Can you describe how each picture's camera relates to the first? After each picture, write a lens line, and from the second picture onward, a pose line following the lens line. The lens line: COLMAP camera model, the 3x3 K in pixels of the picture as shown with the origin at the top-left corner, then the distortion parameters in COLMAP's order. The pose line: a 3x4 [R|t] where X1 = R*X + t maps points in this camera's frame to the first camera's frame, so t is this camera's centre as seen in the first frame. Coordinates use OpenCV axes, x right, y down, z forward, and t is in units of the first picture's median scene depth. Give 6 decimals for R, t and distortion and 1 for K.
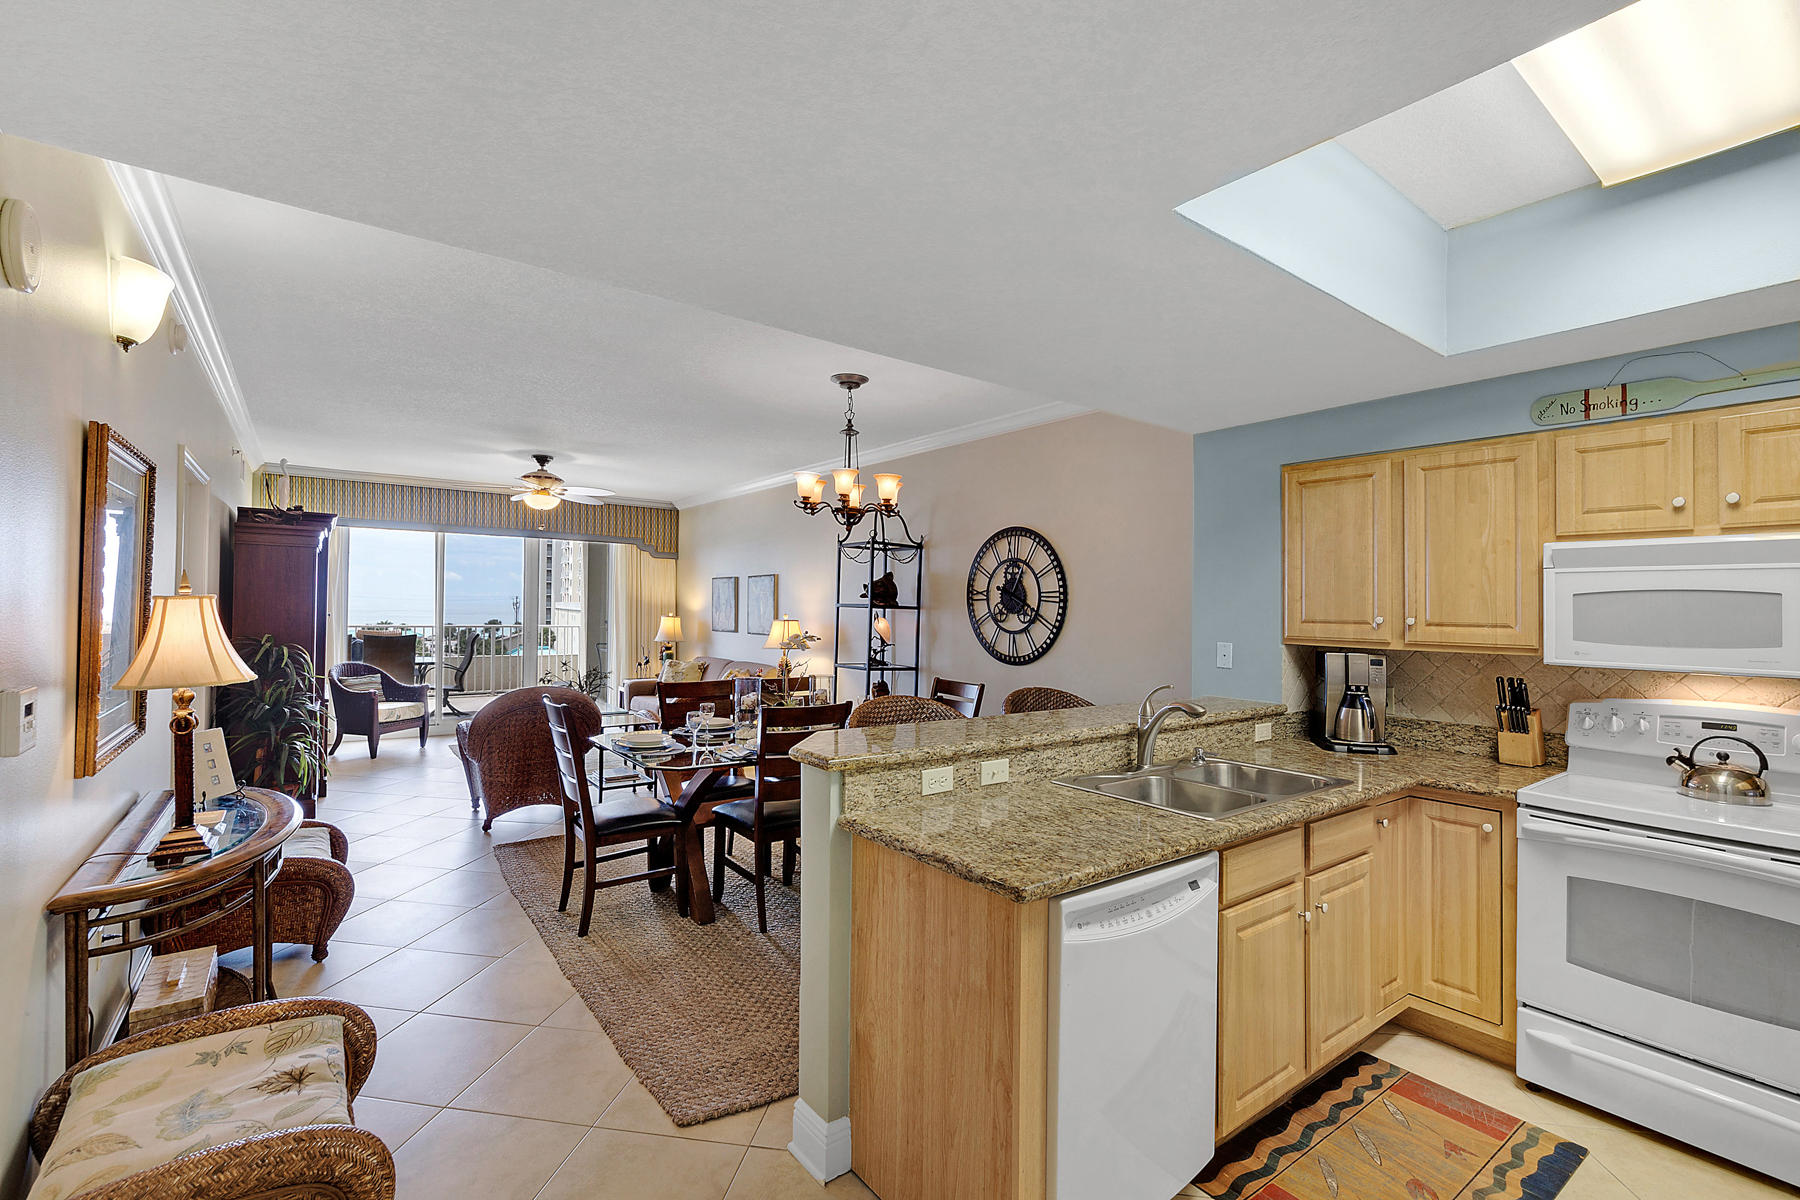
lens RADIAL K [[791.8, 0, 908.7], [0, 791.8, 606.8], [0, 0, 1]] dist [-0.002114, -0.000397]
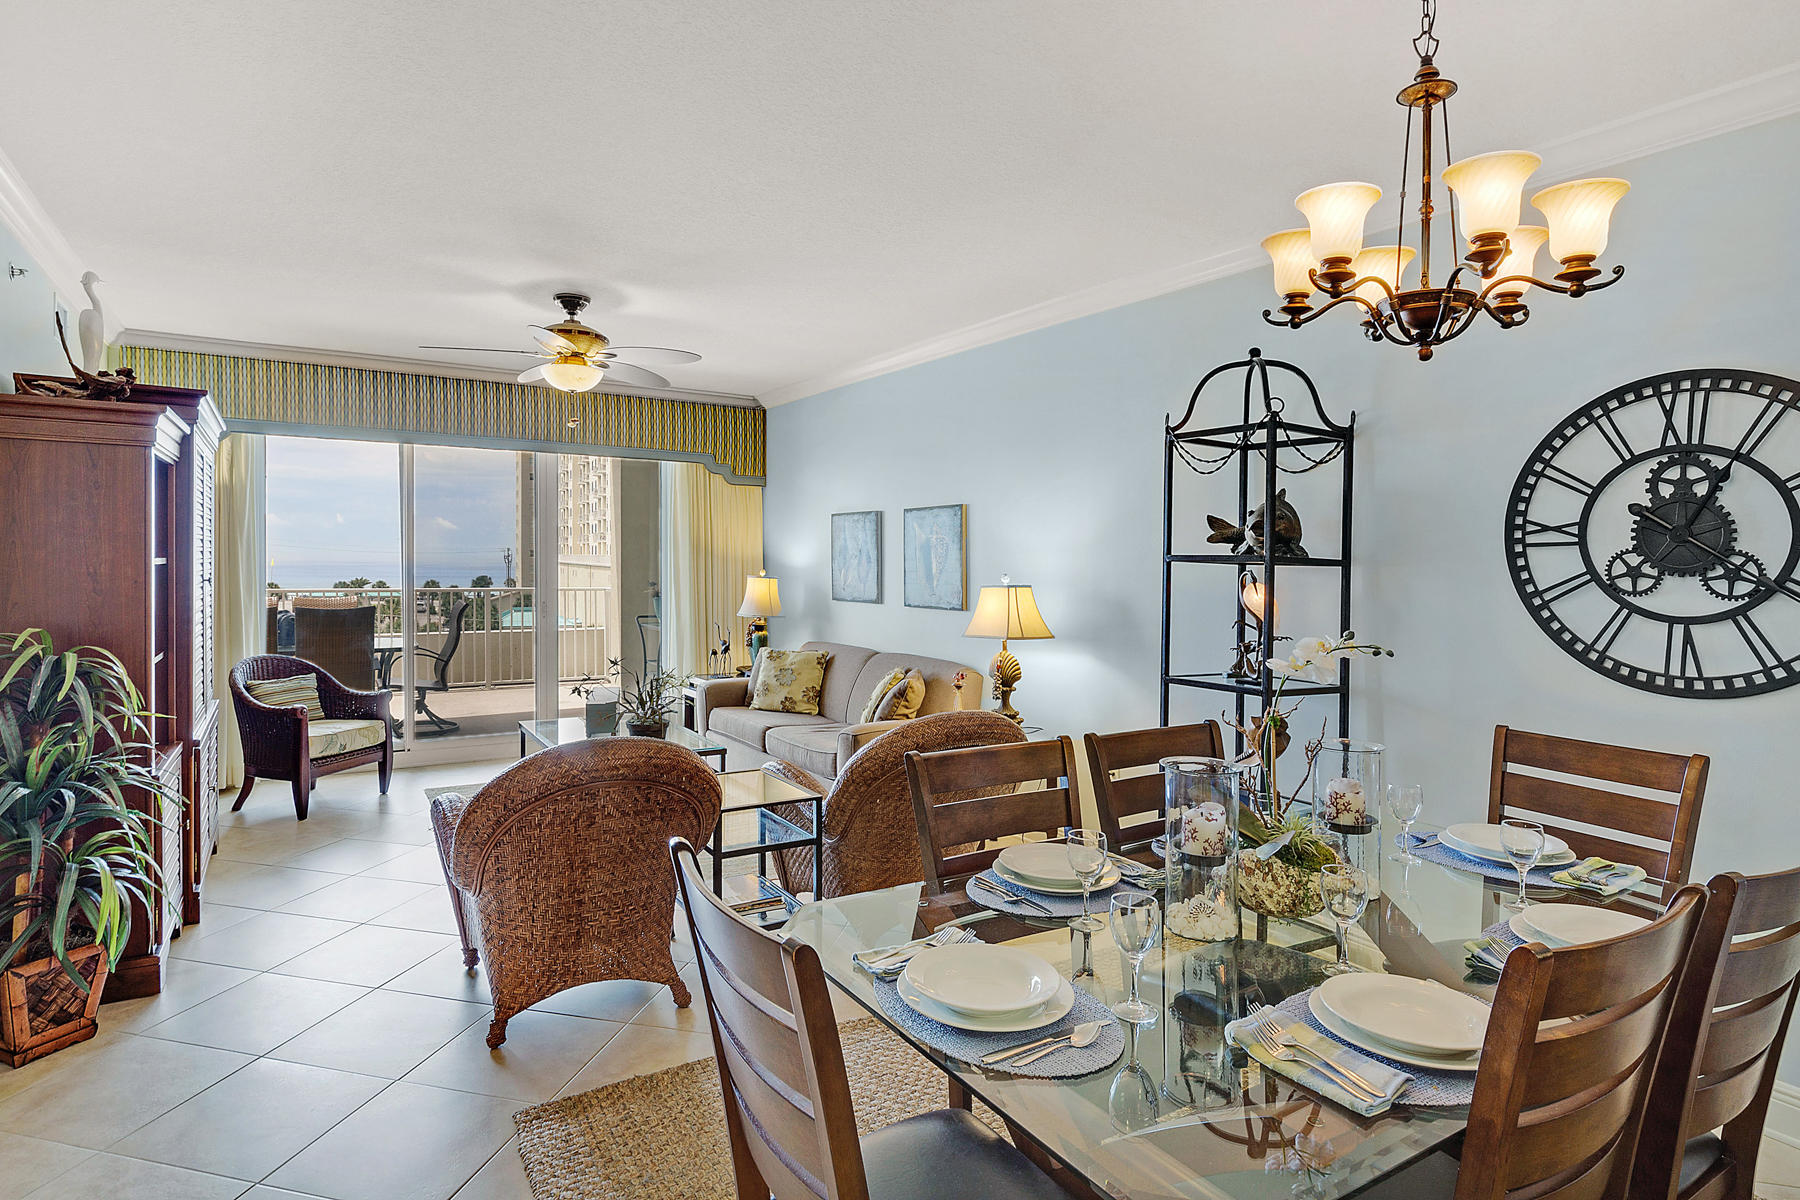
lens RADIAL K [[960.9, 0, 889.9], [0, 960.9, 590.1], [0, 0, 1]] dist [0.005734, 0.003215]
pose [[0.996650, -0.001924, -0.081761, -0.181357], [0.004596, 0.999461, 0.032500, -0.001842], [0.081654, -0.032767, 0.996122, 0.328414]]
